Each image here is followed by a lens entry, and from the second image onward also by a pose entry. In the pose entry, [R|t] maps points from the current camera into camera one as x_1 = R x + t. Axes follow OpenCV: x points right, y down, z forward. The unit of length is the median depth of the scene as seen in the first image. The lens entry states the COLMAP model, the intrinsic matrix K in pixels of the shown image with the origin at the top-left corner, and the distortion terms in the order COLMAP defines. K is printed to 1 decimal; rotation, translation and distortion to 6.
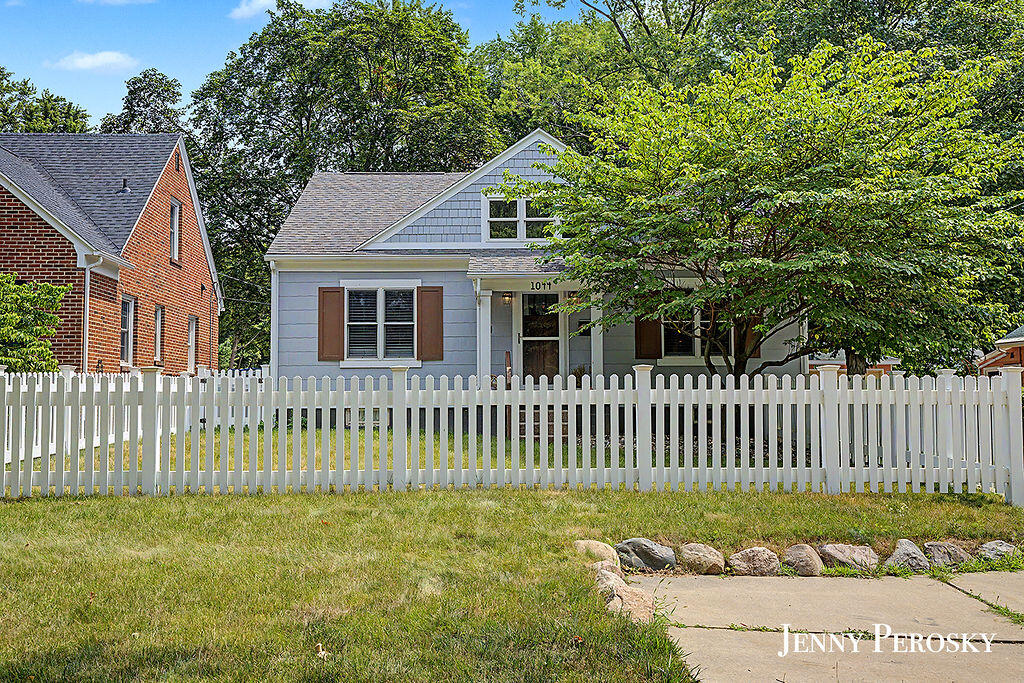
lens RADIAL K [[967.0, 0, 509.8], [0, 967.0, 346.1], [0, 0, 1]] dist [0.086770, 0.000000]
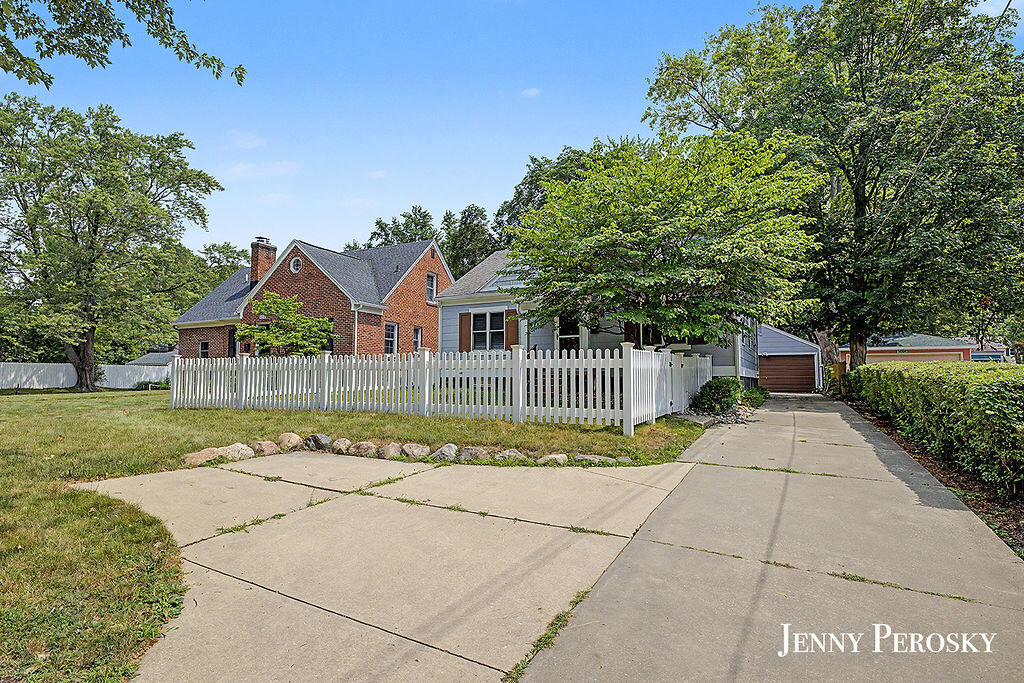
lens RADIAL K [[574.2, 0, 518.3], [0, 574.2, 345.5], [0, 0, 1]] dist [-0.003028, -0.000014]
pose [[0.894641, -0.027994, -0.445909, 0.400043], [0.026404, 0.999604, -0.009781, 0.015912], [0.446006, -0.003023, 0.895025, 0.054942]]
